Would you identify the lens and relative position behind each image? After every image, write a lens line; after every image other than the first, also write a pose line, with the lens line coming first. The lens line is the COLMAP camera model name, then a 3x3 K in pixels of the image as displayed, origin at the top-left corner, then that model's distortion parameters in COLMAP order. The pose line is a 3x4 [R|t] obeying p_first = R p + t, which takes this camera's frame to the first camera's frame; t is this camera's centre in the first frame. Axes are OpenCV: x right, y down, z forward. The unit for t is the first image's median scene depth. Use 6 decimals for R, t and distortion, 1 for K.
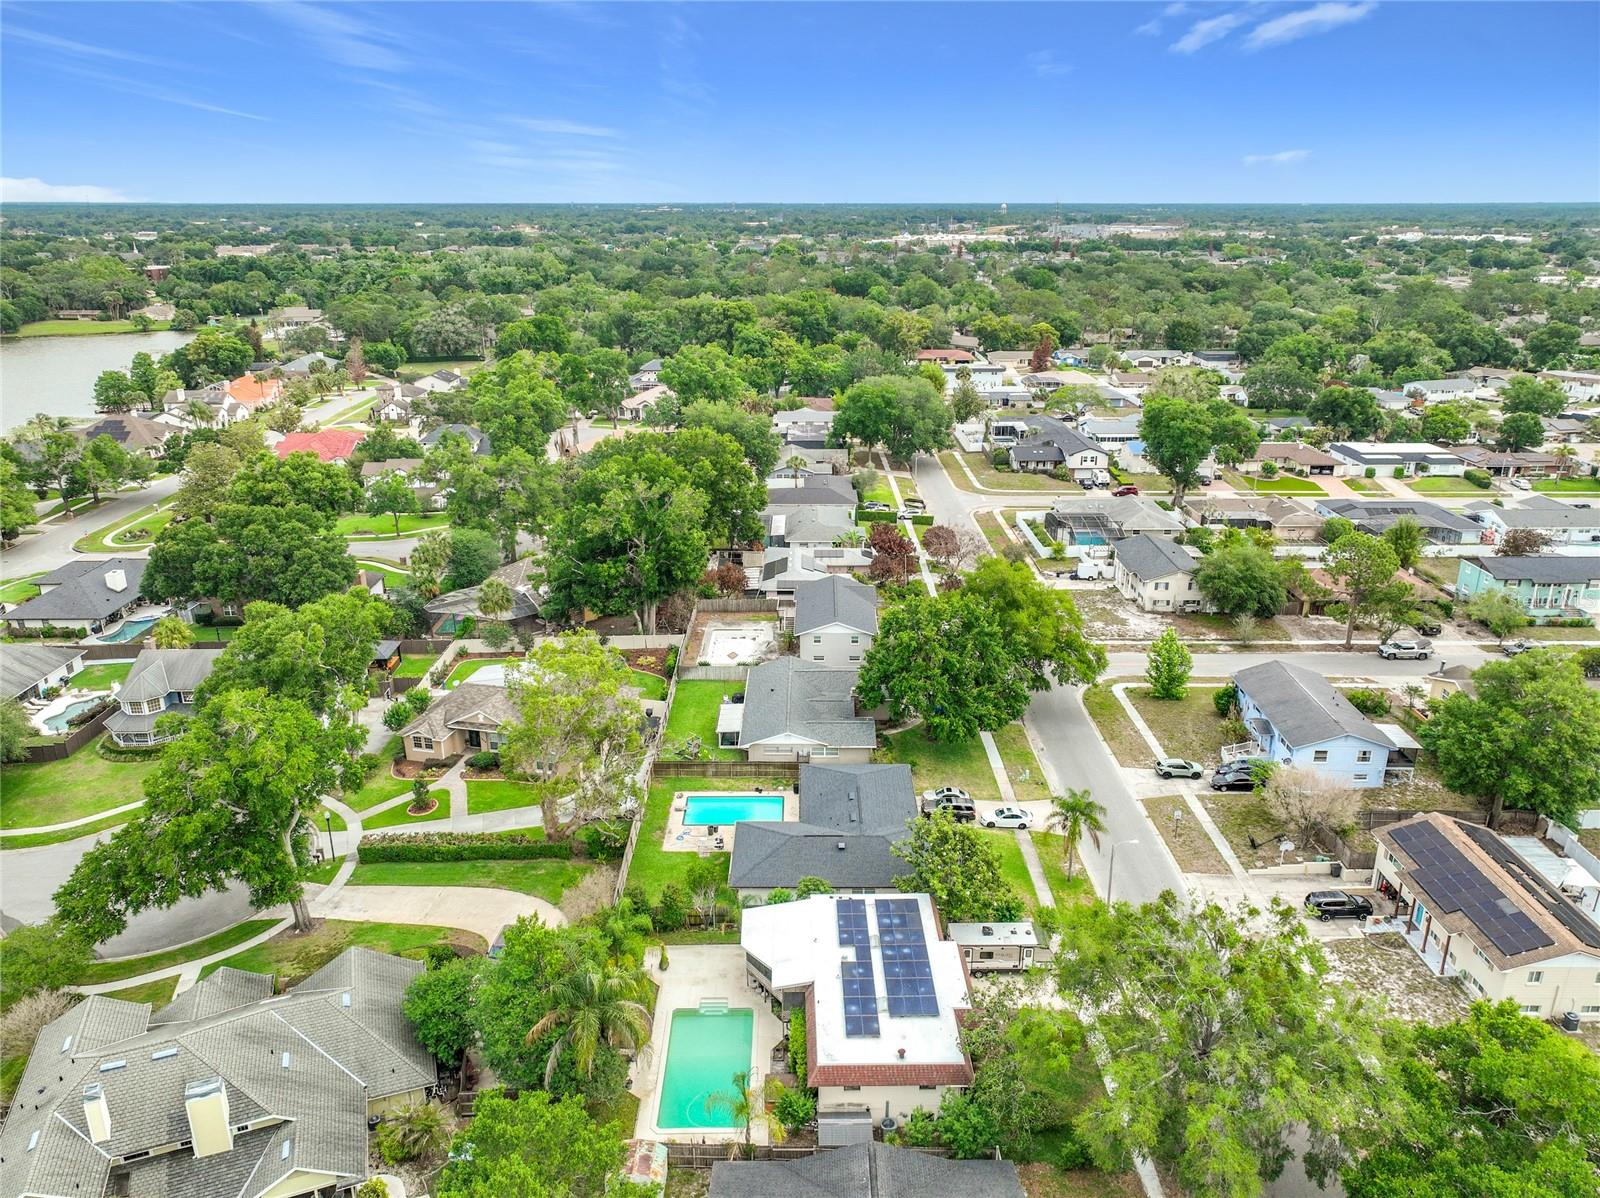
lens RADIAL K [[1119.8, 0, 775.3], [0, 1119.8, 614.9], [0, 0, 1]] dist [0.001933, -0.000719]
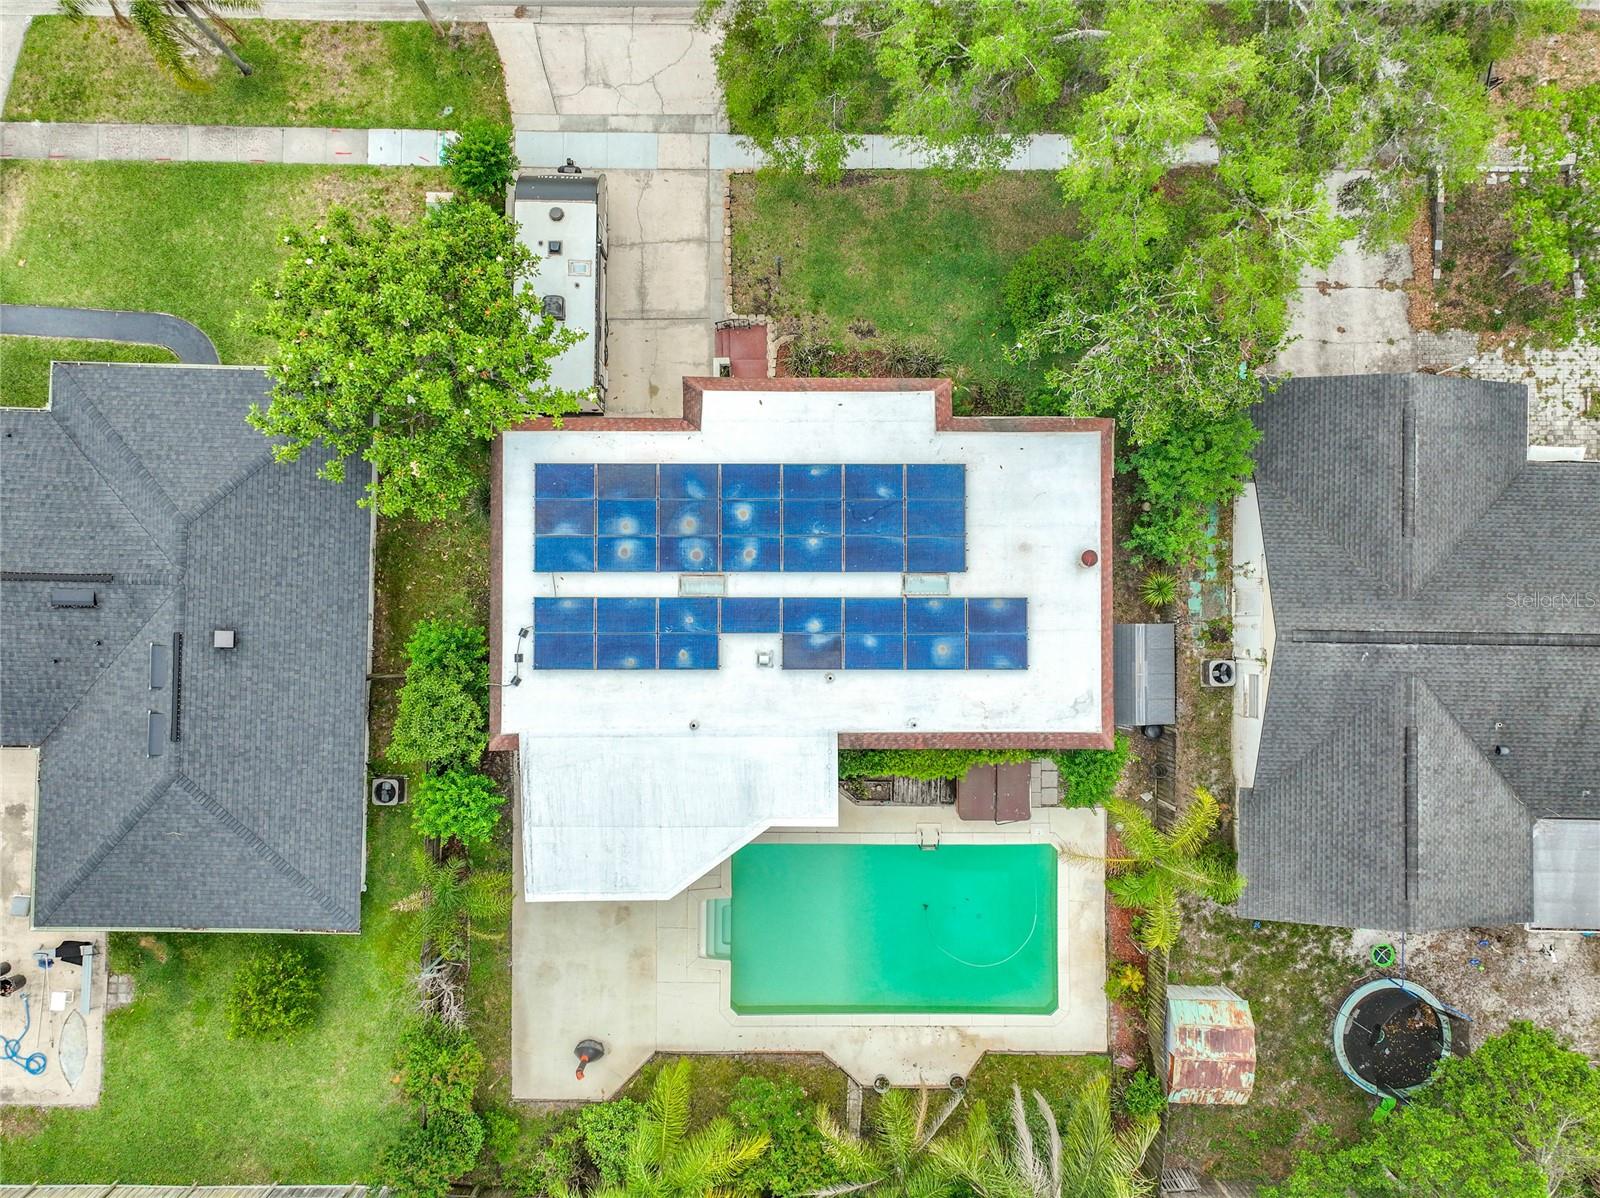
lens RADIAL K [[1085.1, 0, 784.0], [0, 1085.1, 602.8], [0, 0, 1]] dist [0.002876, 0.002147]
pose [[-0.009435, -0.999413, 0.032942, 0.069562], [0.344663, 0.027674, 0.938318, -0.075508], [-0.938679, 0.020207, 0.344200, 0.846528]]
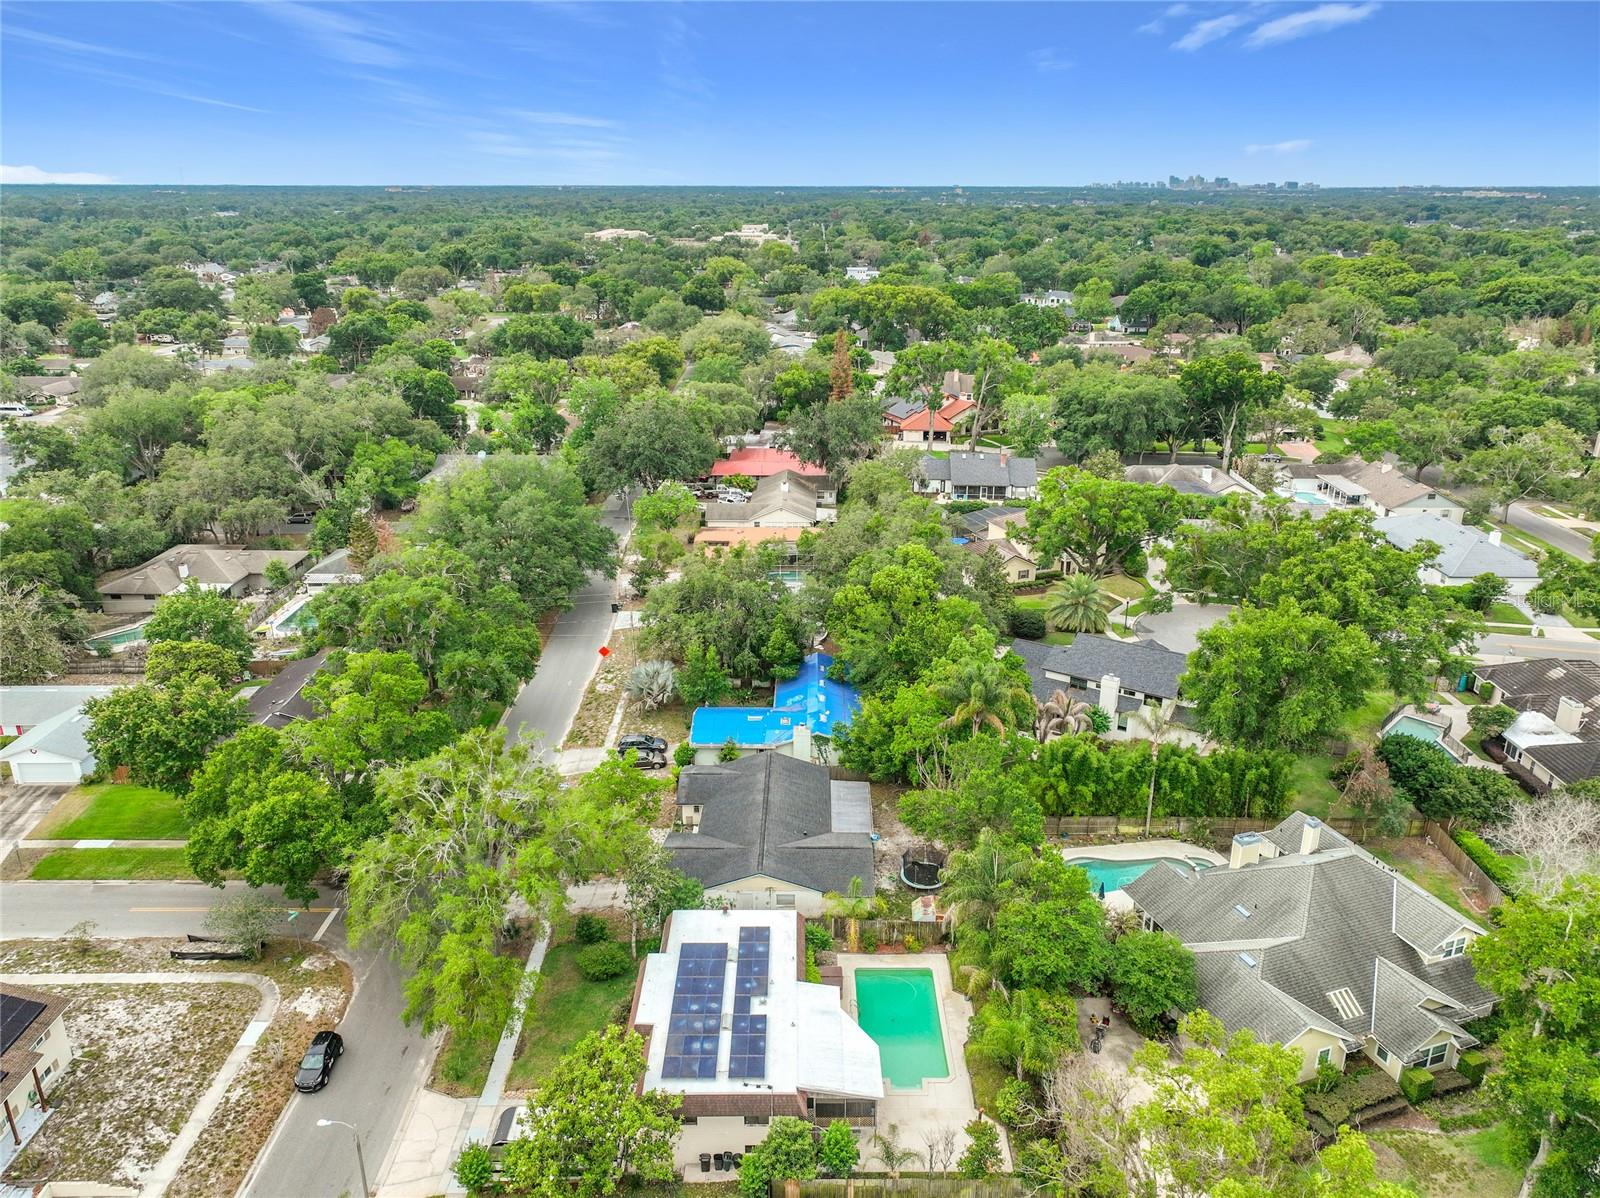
lens RADIAL K [[1136.7, 0, 795.9], [0, 1136.7, 596.8], [0, 0, 1]] dist [0.002319, 0.014248]
pose [[-0.999746, 0.022534, -0.000880, 0.028280], [0.016645, 0.763684, 0.645376, -0.545968], [0.015215, 0.645197, -0.763864, 1.489674]]
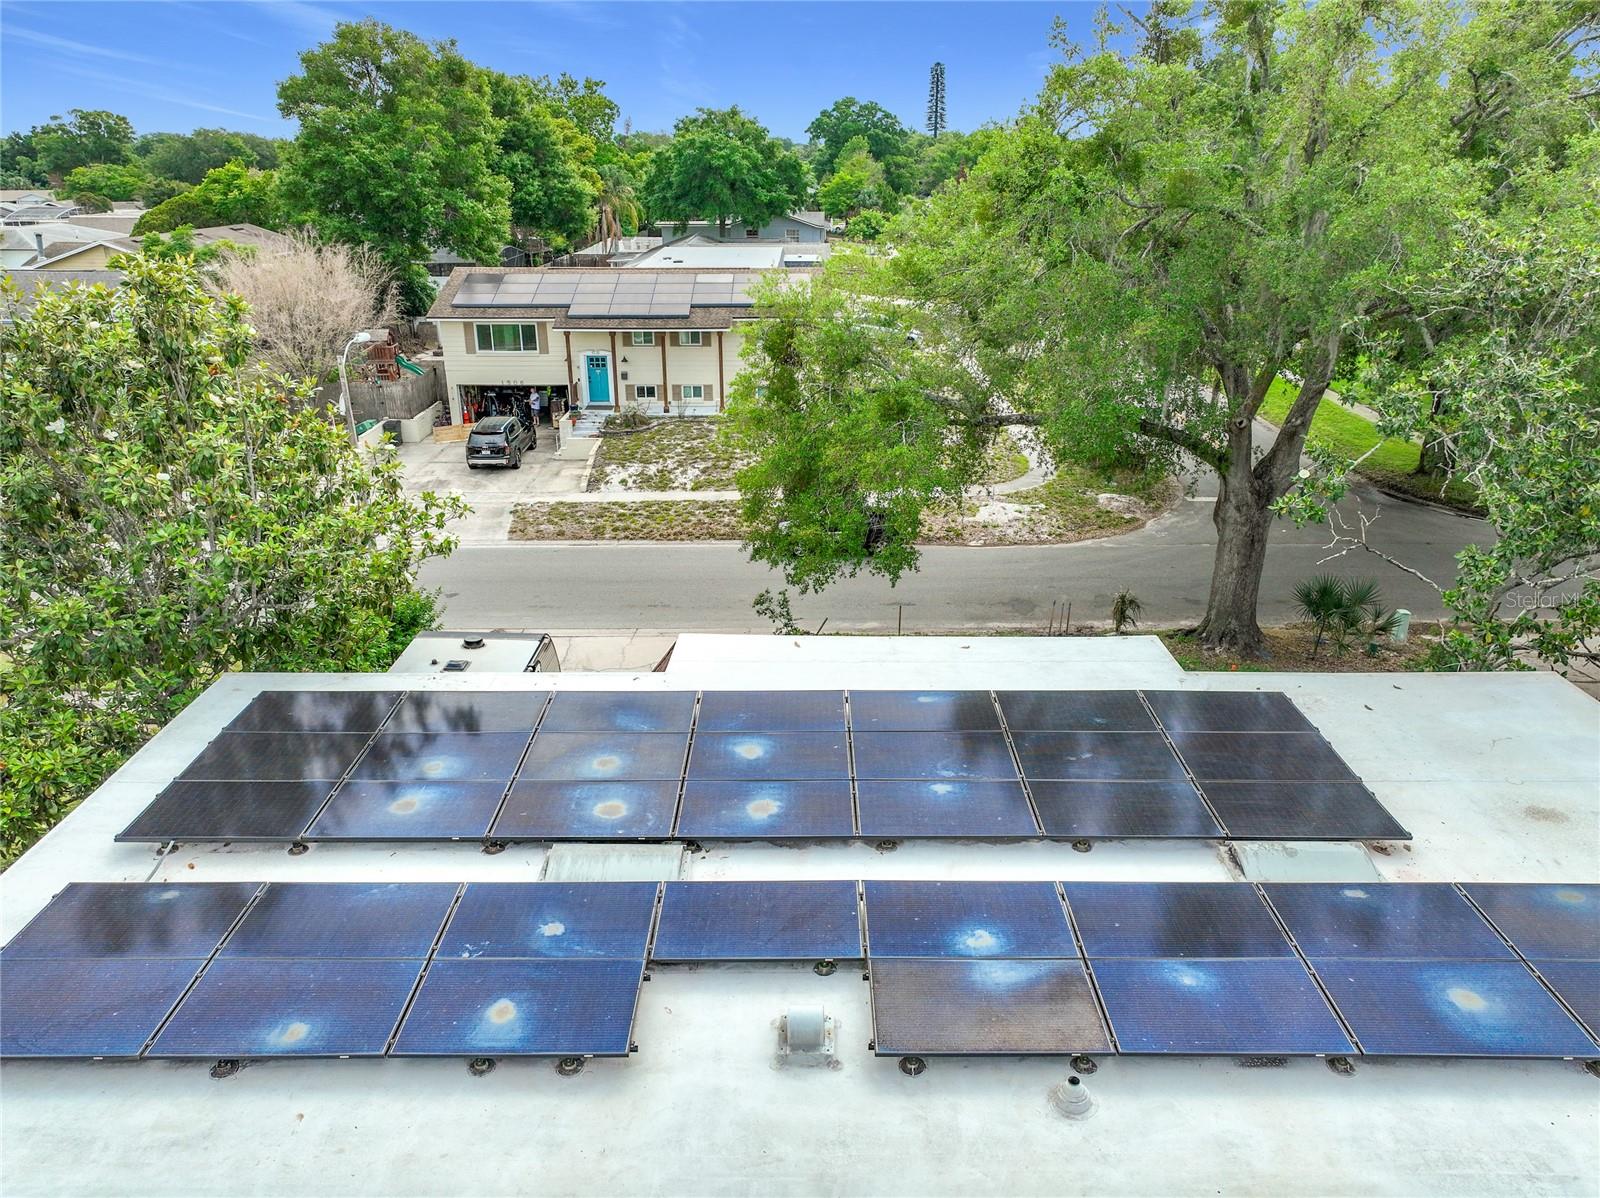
lens RADIAL K [[1153.0, 0, 764.0], [0, 1153.0, 603.6], [0, 0, 1]] dist [-0.001420, 0.002297]
pose [[0.020234, -0.358417, 0.933342, -0.029285], [0.361758, 0.872905, 0.327366, 0.228553], [-0.932052, 0.331020, 0.147323, 0.966812]]
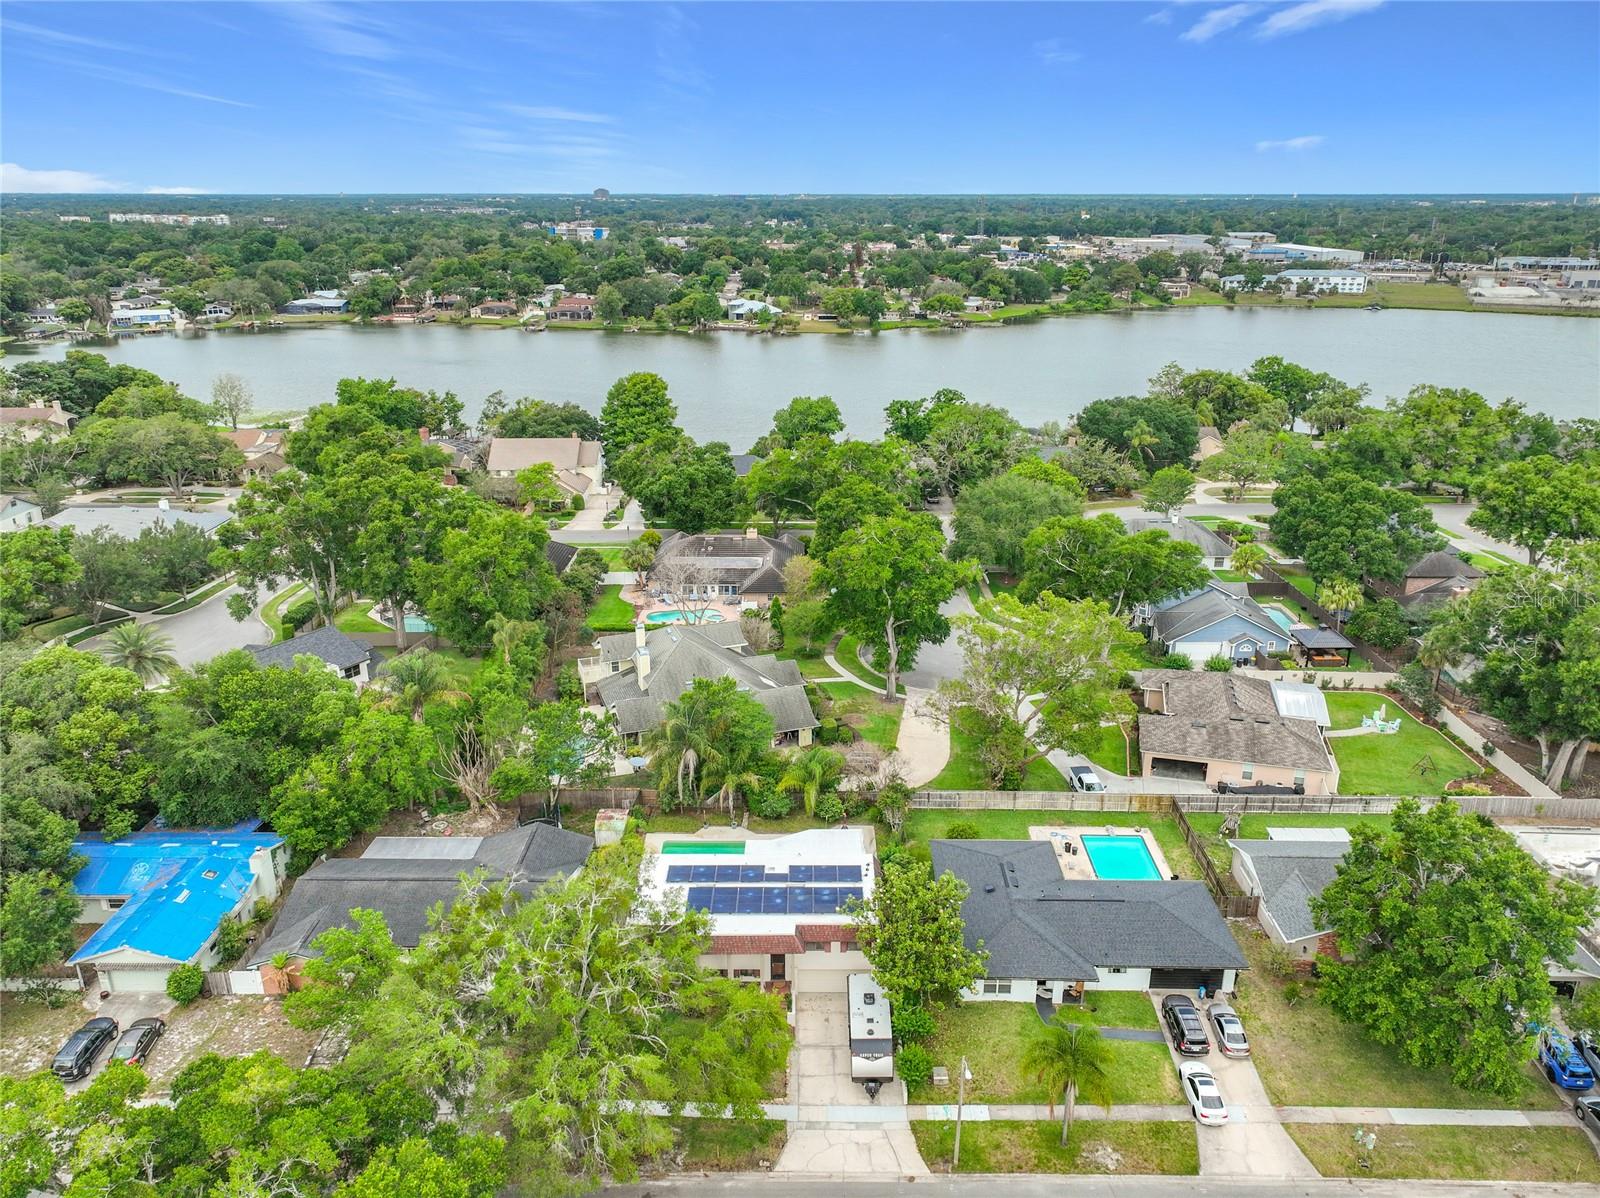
lens RADIAL K [[1136.7, 0, 795.9], [0, 1136.7, 596.8], [0, 0, 1]] dist [0.002319, 0.014248]
pose [[0.001458, 0.340186, -0.940357, 1.001213], [-0.347491, 0.881930, 0.318510, -0.282906], [0.937682, 0.326301, 0.119497, 0.799892]]
